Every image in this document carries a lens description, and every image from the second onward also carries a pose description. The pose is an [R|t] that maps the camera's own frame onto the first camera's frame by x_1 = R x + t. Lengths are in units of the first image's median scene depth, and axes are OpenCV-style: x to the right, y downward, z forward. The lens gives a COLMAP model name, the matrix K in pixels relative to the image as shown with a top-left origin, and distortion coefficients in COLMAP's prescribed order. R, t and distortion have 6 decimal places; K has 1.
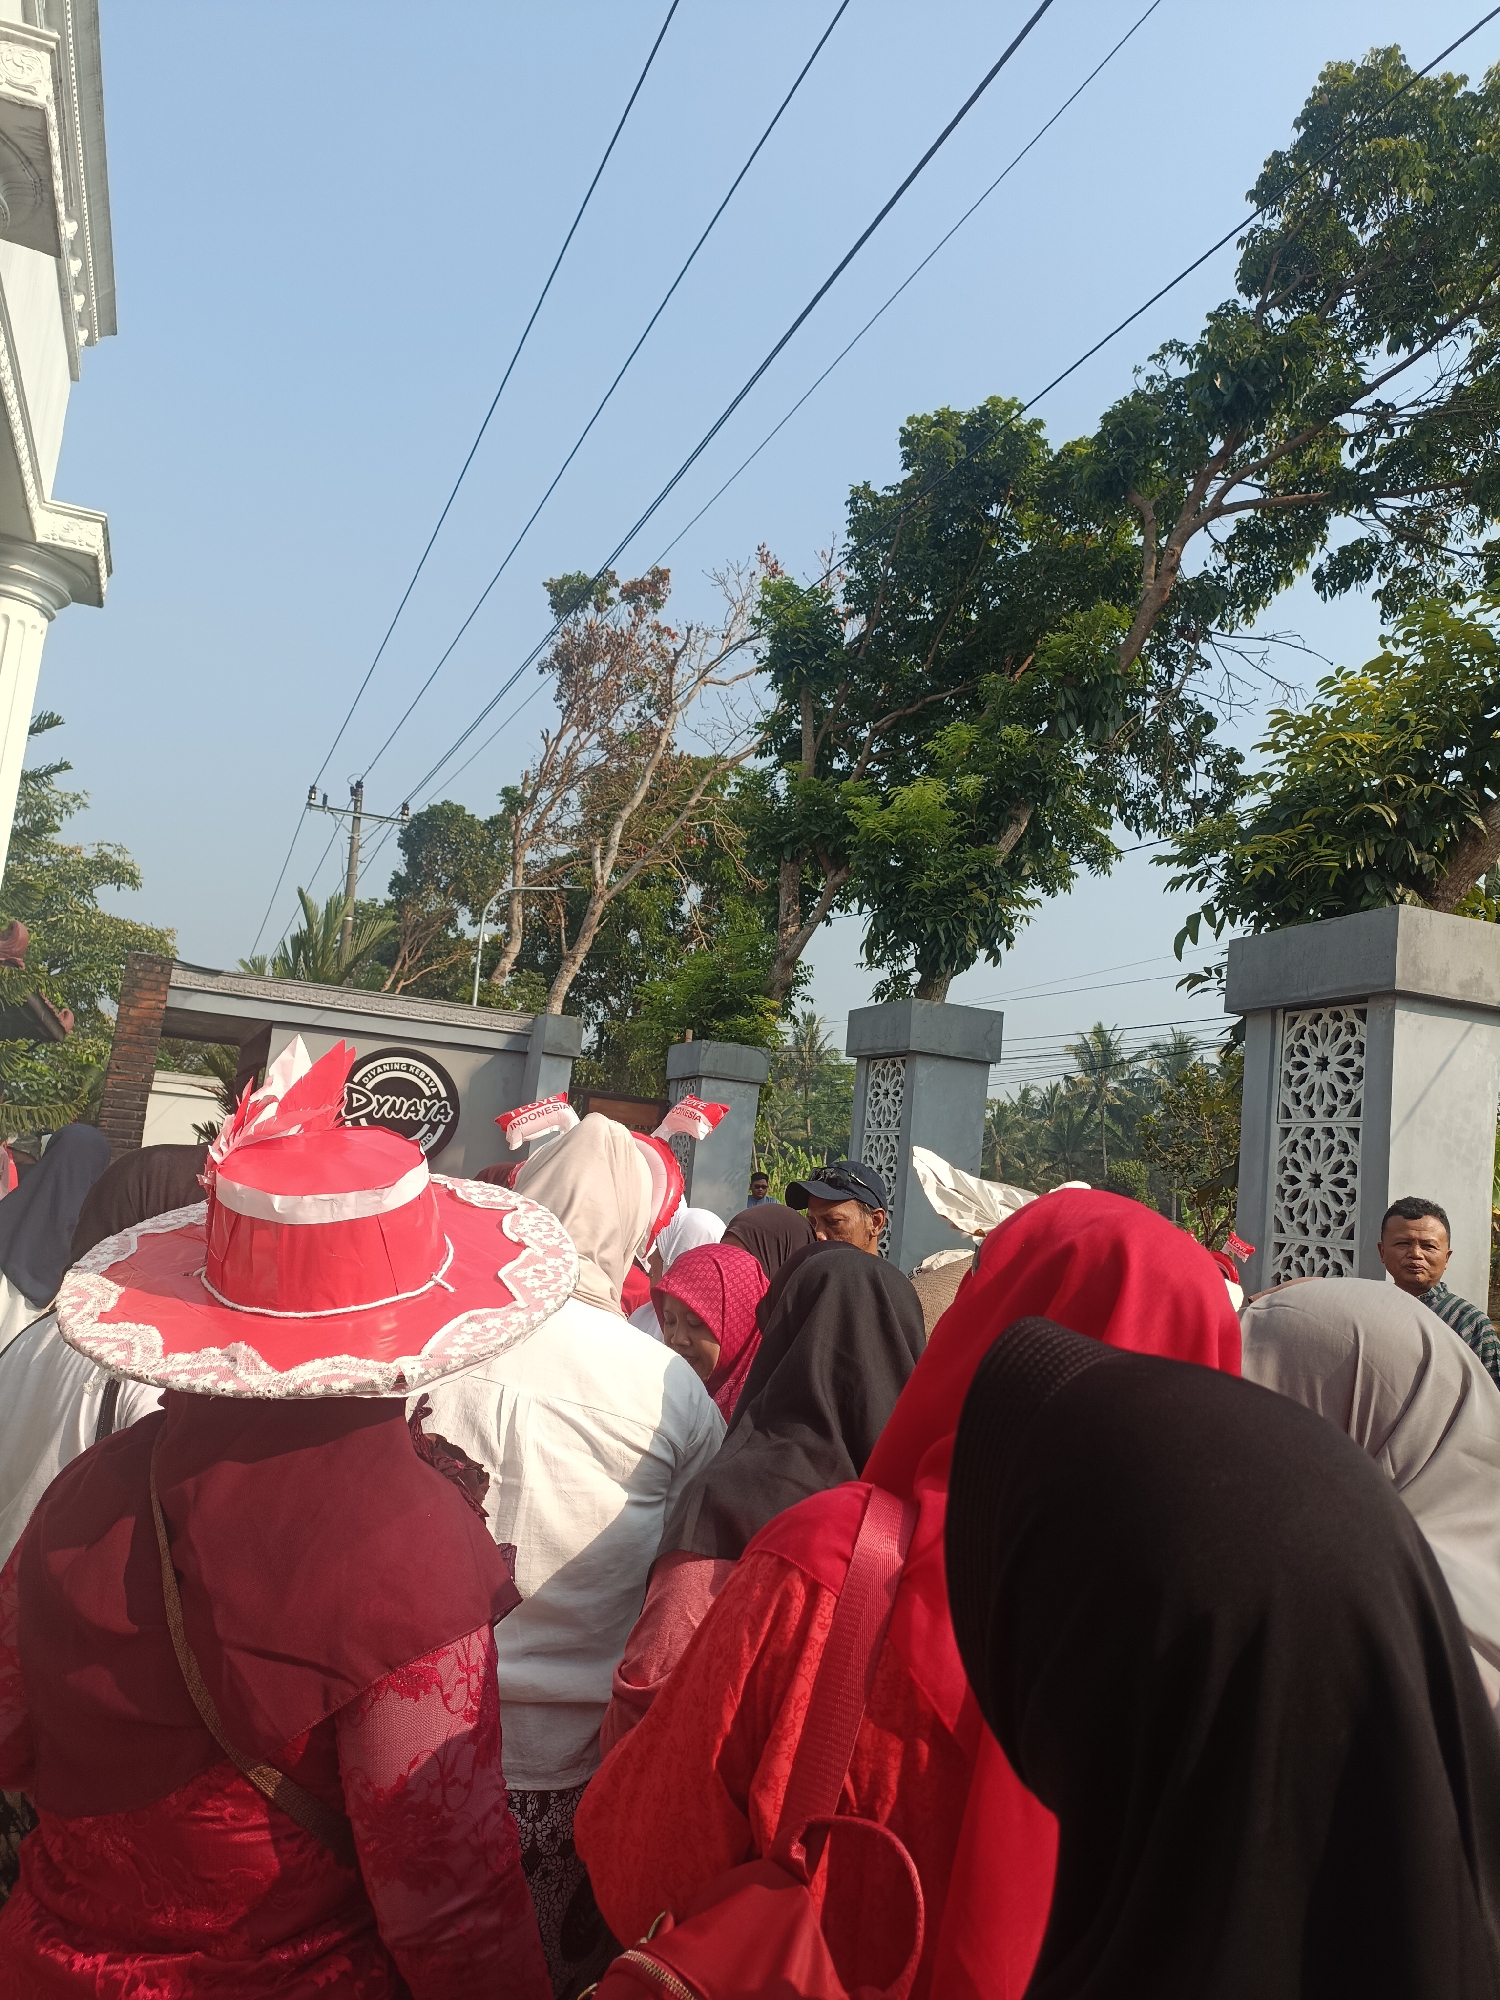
lens RADIAL K [[1465.5, 0, 750.0], [0, 1465.5, 1000.0], [0, 0, 1]] dist [0.061066, -0.068551]
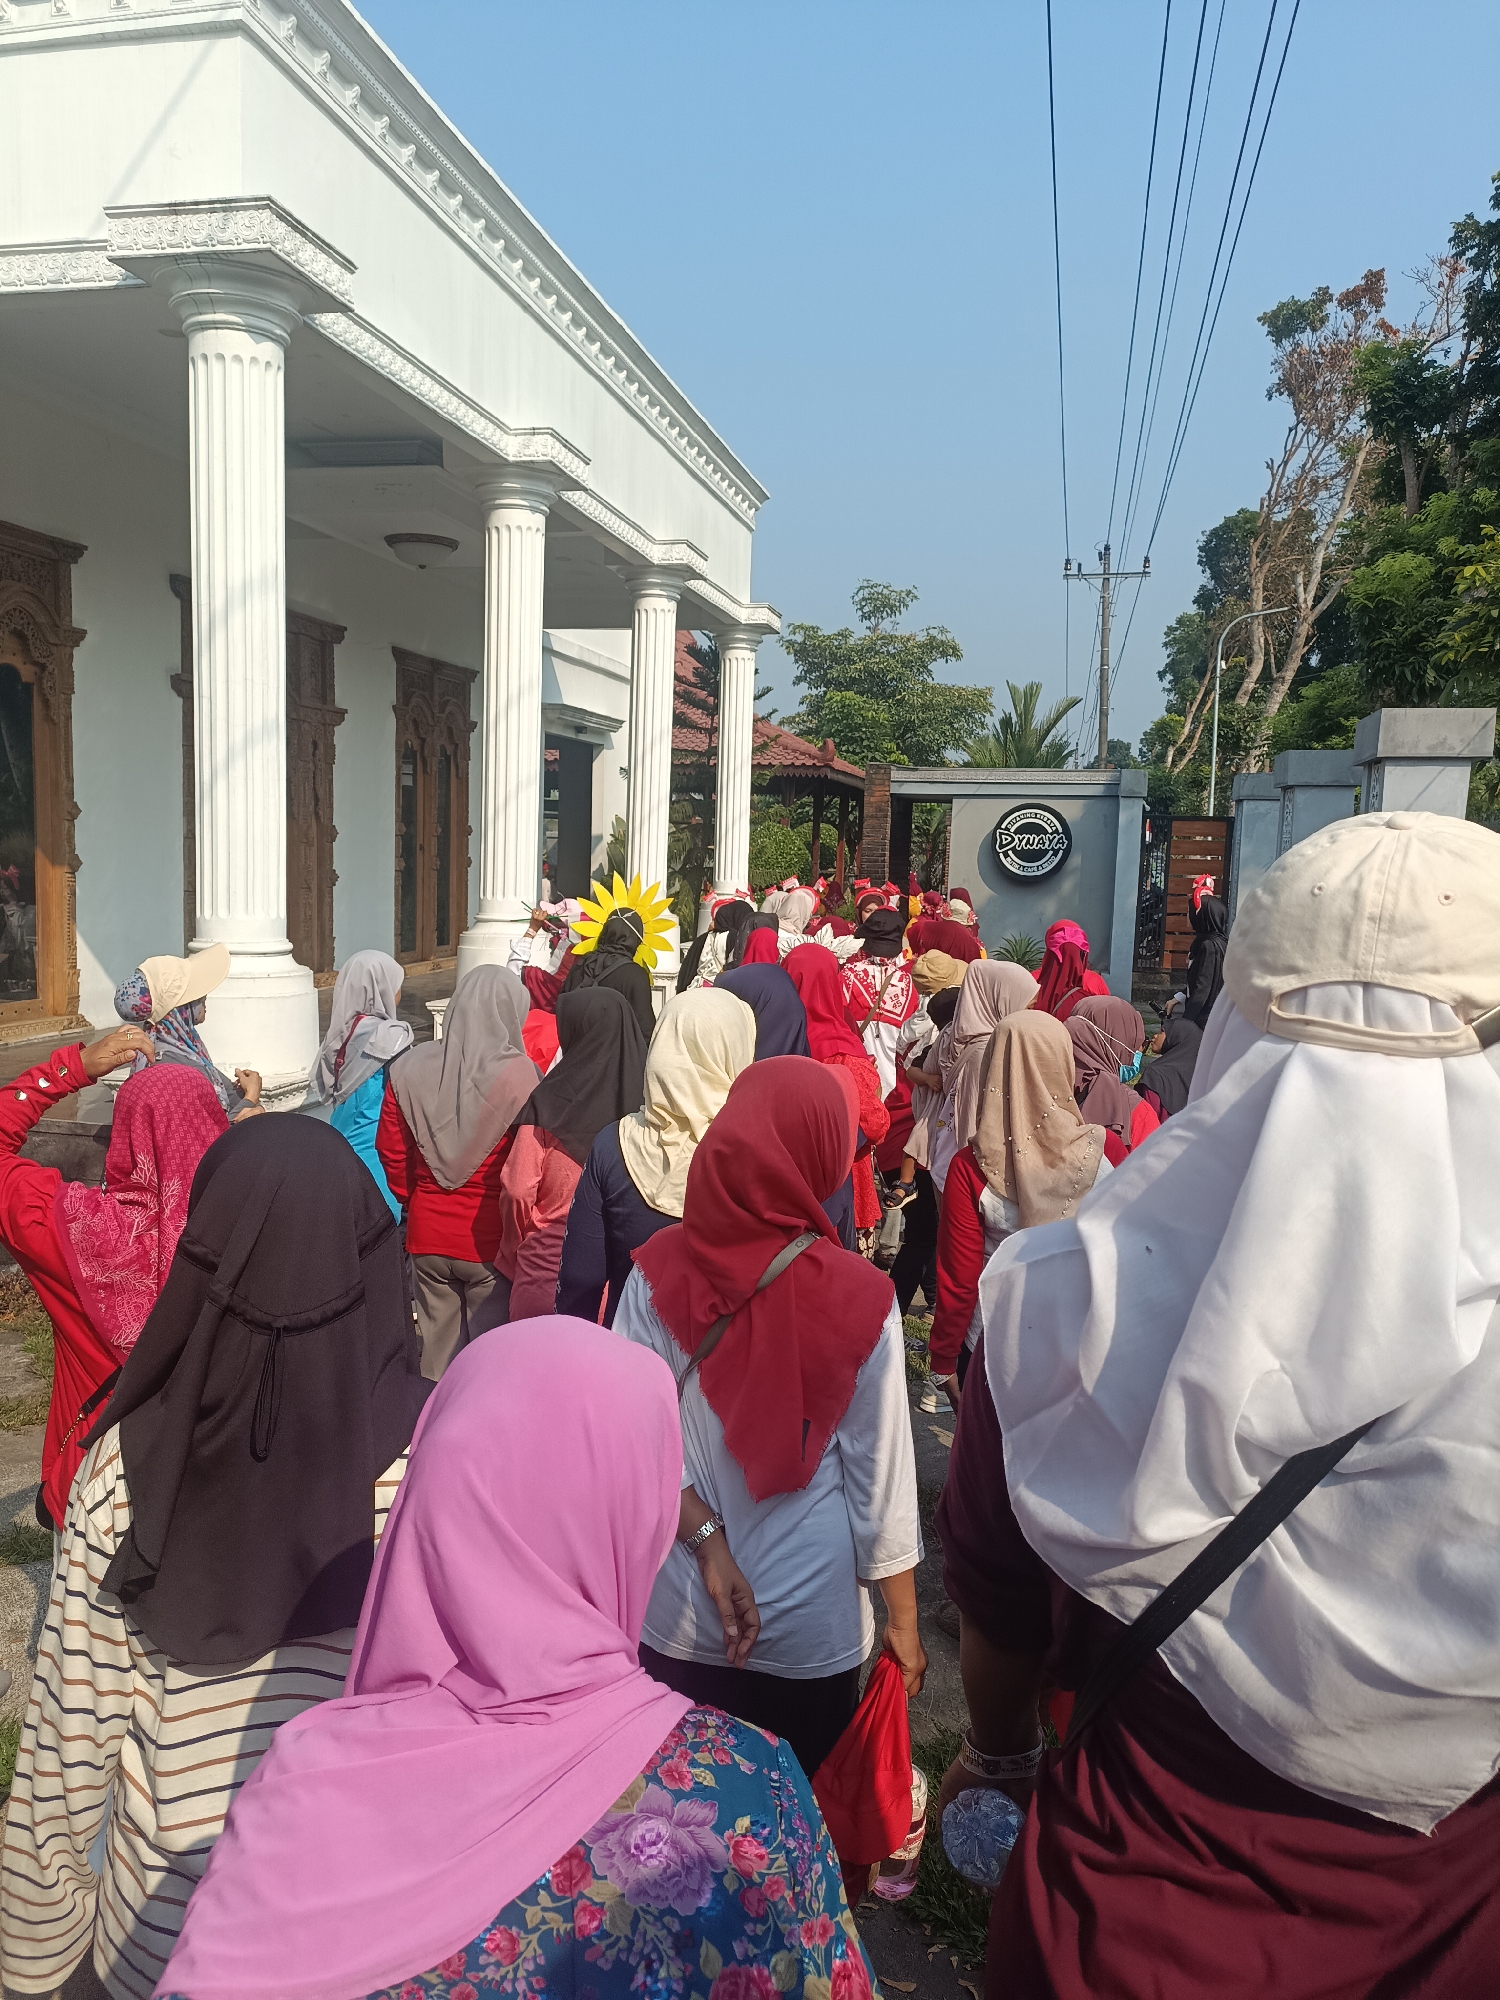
lens RADIAL K [[1465.5, 0, 750.0], [0, 1465.5, 1000.0], [0, 0, 1]] dist [0.061066, -0.068551]
pose [[0.824999, -0.021848, -0.564712, 0.774365], [0.135898, 0.977601, 0.160714, -0.106787], [0.548551, -0.209332, 0.809489, -0.919621]]
